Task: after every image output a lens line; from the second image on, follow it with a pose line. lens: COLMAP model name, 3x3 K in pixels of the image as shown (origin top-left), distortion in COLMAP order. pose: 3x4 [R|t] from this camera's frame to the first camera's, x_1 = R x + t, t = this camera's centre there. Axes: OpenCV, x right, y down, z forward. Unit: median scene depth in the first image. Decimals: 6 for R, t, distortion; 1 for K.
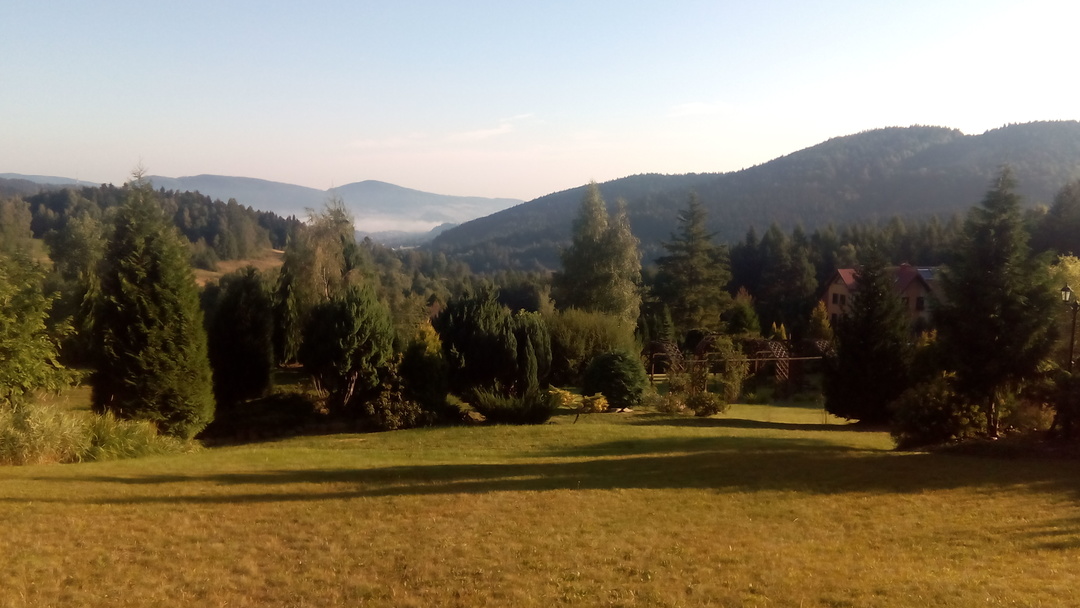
lens RADIAL K [[988.1, 0, 540.0], [0, 988.1, 304.0], [0, 0, 1]] dist [0.133296, -0.389879]
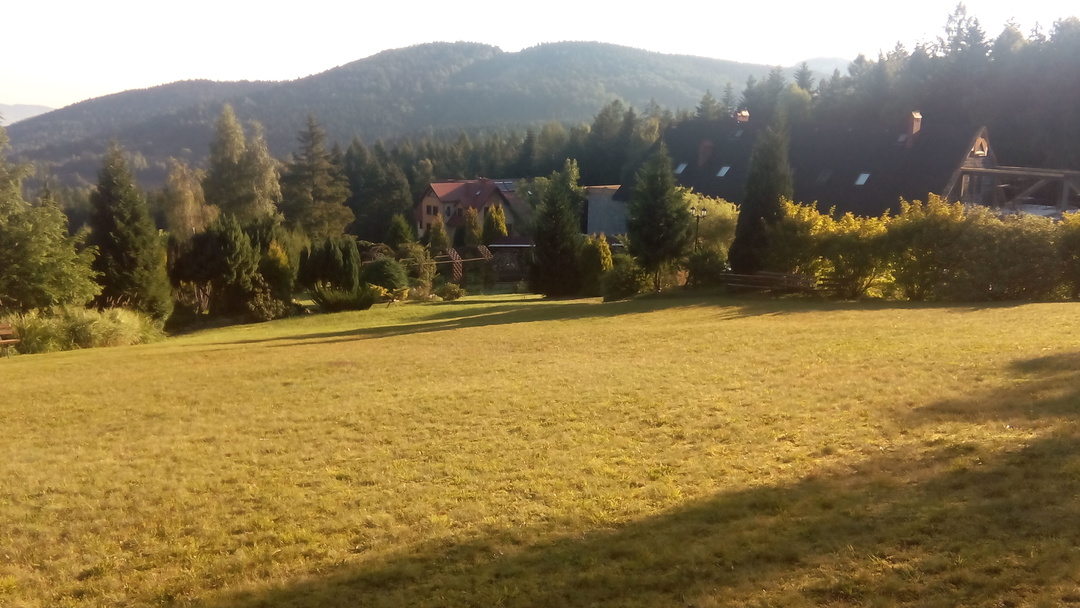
lens RADIAL K [[988.1, 0, 540.0], [0, 988.1, 304.0], [0, 0, 1]] dist [0.133296, -0.389879]
pose [[0.905988, -0.070511, 0.417389, -0.067935], [0.033210, 0.994830, 0.095974, -0.003205], [-0.421998, -0.073090, 0.903646, -0.074640]]
